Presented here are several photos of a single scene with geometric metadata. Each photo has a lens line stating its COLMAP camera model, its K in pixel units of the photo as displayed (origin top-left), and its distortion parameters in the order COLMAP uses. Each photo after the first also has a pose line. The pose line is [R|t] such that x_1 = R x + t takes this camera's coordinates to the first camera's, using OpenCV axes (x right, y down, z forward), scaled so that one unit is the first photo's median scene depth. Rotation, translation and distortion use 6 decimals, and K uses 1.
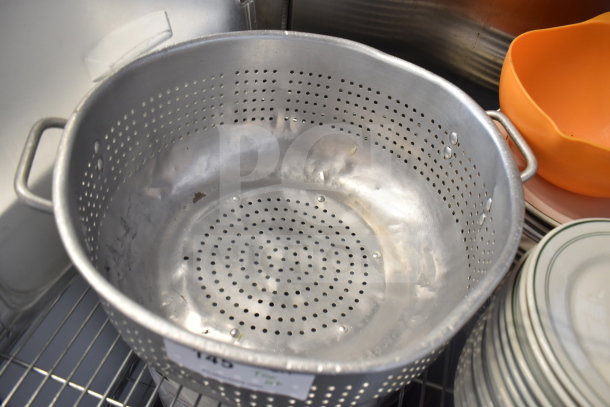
lens RADIAL K [[457.2, 0, 305.0], [0, 457.2, 203.5], [0, 0, 1]] dist [-0.079159, -0.001020]
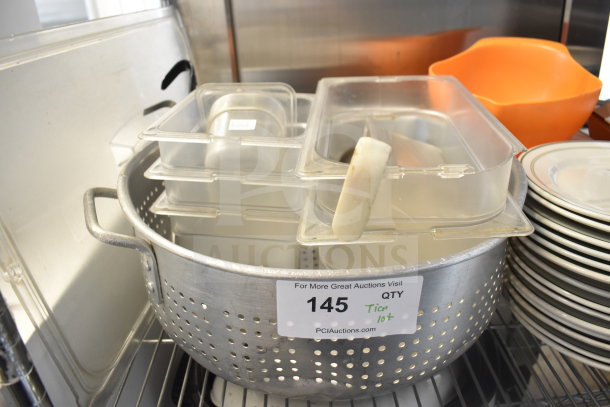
lens RADIAL K [[457.2, 0, 305.0], [0, 457.2, 203.5], [0, 0, 1]] dist [-0.079159, -0.001020]
pose [[0.957031, -0.239253, 0.163862, -0.201062], [0.279095, 0.913352, -0.296469, 0.230462], [-0.078732, 0.329463, 0.940880, -0.047933]]
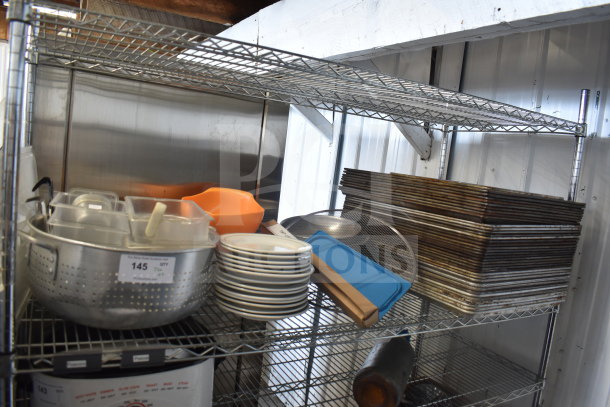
lens RADIAL K [[457.2, 0, 305.0], [0, 457.2, 203.5], [0, 0, 1]] dist [-0.079159, -0.001020]
pose [[0.734476, -0.074851, 0.674494, -0.714331], [0.444817, 0.803722, -0.395182, 0.867959], [-0.512526, 0.590278, 0.623610, -0.831599]]
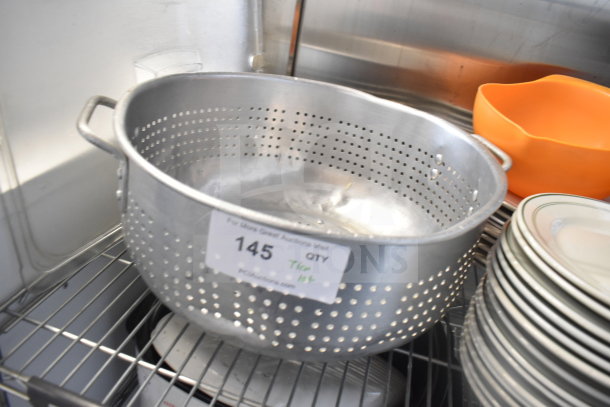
lens RADIAL K [[457.2, 0, 305.0], [0, 457.2, 203.5], [0, 0, 1]] dist [-0.079159, -0.001020]
pose [[0.997236, 0.038243, 0.063703, -0.082762], [-0.017564, 0.954404, -0.298000, 0.306082], [-0.072195, 0.296057, 0.952438, -0.056767]]
